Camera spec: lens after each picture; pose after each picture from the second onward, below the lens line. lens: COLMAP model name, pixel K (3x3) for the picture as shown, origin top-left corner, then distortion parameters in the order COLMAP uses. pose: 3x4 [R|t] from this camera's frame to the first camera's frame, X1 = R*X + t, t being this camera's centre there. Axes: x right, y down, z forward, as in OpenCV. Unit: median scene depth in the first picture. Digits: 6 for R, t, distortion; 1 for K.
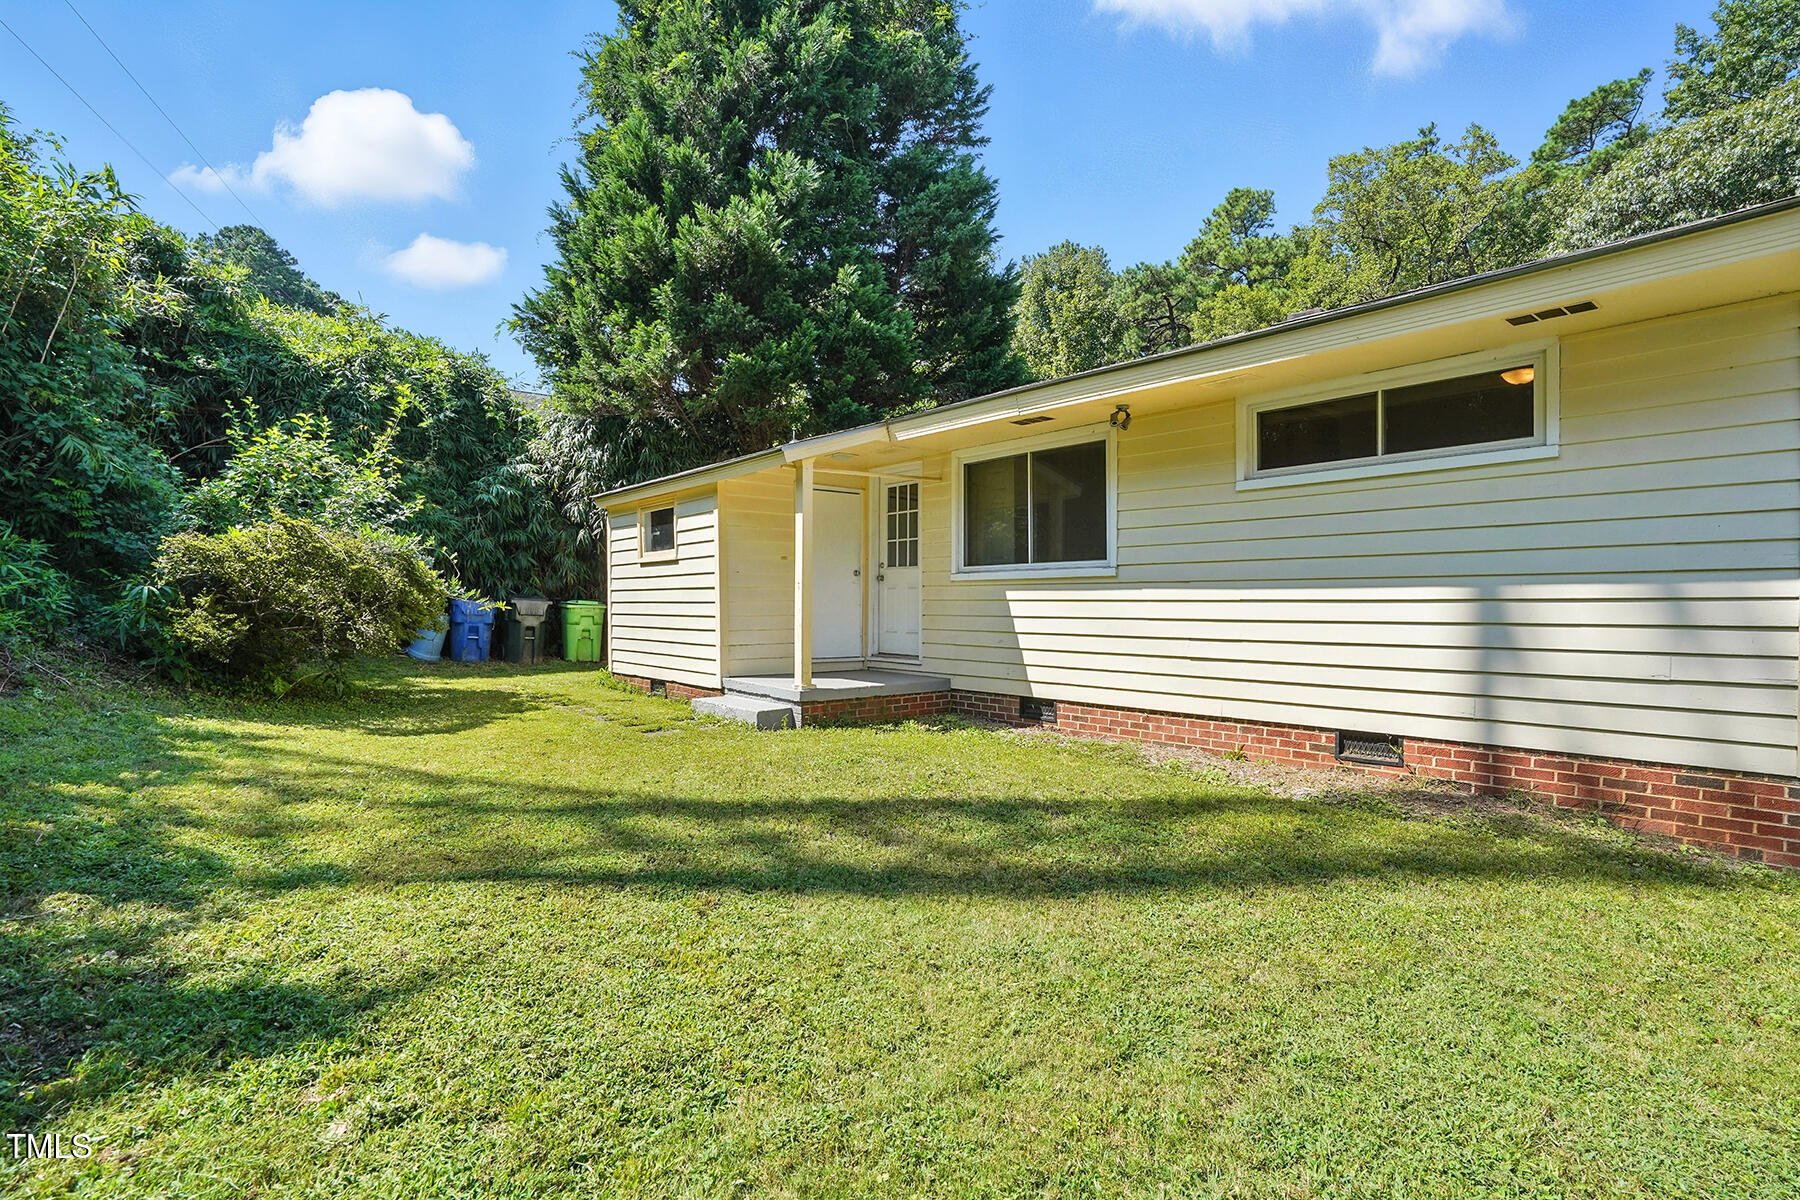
lens RADIAL K [[842.7, 0, 888.2], [0, 842.7, 595.4], [0, 0, 1]] dist [-0.061735, 0.020776]
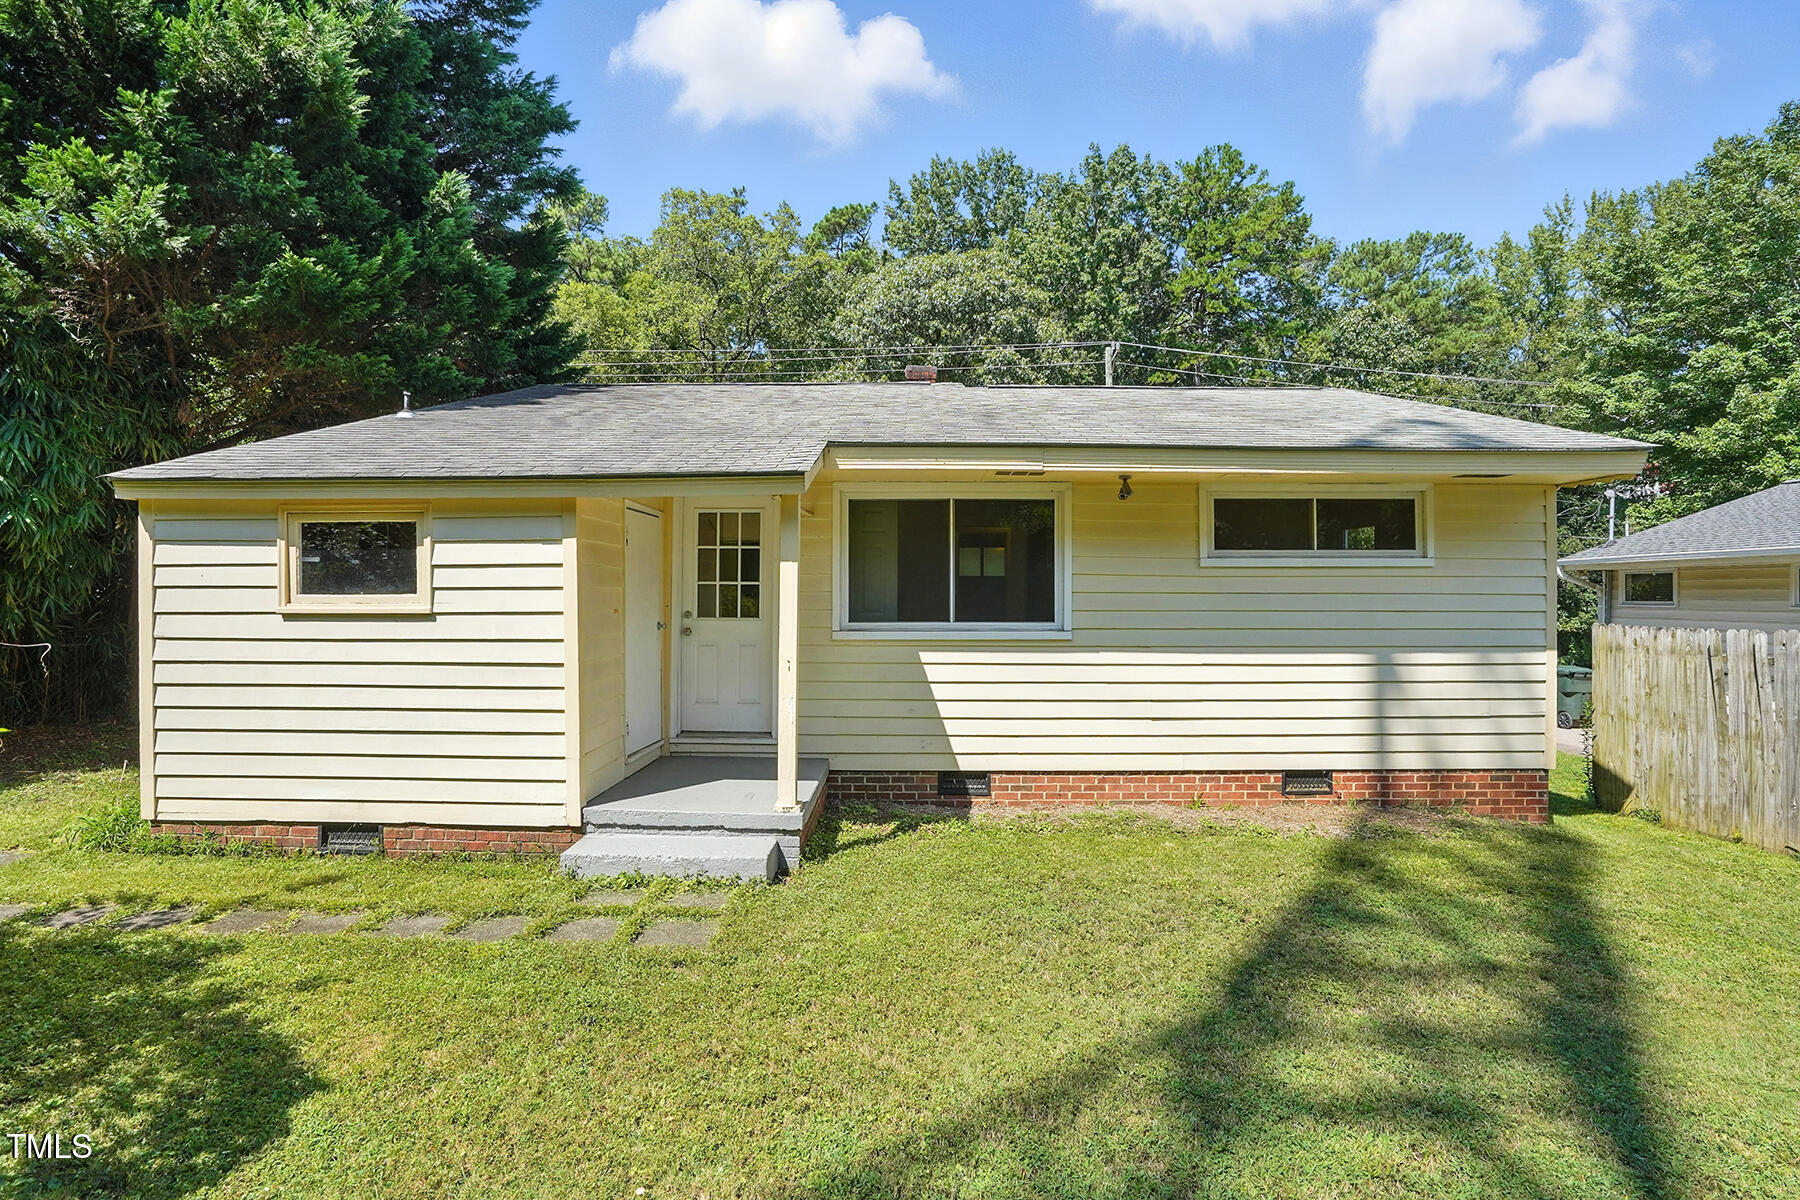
lens RADIAL K [[842.7, 0, 888.2], [0, 842.7, 595.4], [0, 0, 1]] dist [-0.061735, 0.020776]
pose [[0.659088, 0.001283, 0.752065, -0.577380], [-0.008434, 0.999948, 0.005685, -0.074500], [-0.752019, -0.010090, 0.659064, 0.479280]]
